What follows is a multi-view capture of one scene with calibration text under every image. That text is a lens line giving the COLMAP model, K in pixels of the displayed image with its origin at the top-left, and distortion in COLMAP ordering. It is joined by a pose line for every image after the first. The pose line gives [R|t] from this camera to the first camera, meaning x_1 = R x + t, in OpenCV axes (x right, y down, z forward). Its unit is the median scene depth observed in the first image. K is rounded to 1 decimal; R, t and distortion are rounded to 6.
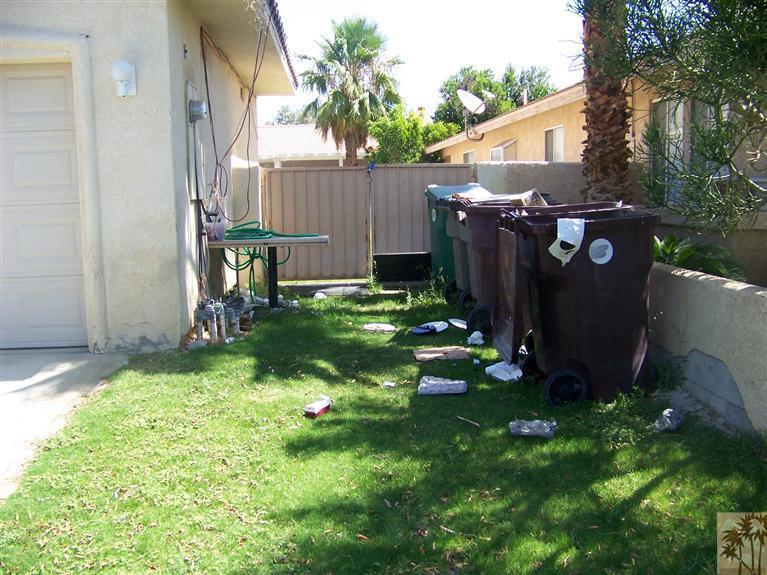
lens RADIAL K [[798.4, 0, 387.7], [0, 798.4, 297.8], [0, 0, 1]] dist [-0.236697, 0.266815]
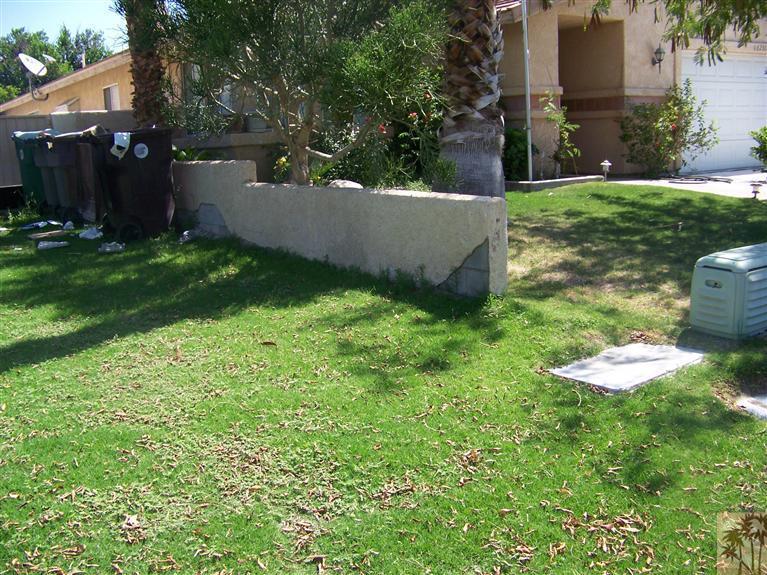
lens RADIAL K [[798.4, 0, 387.7], [0, 798.4, 297.8], [0, 0, 1]] dist [-0.236697, 0.266815]
pose [[0.859543, -0.122168, 0.496246, -0.083989], [0.097854, 0.992384, 0.074819, 0.103916], [-0.501607, -0.015751, 0.864952, -0.422018]]
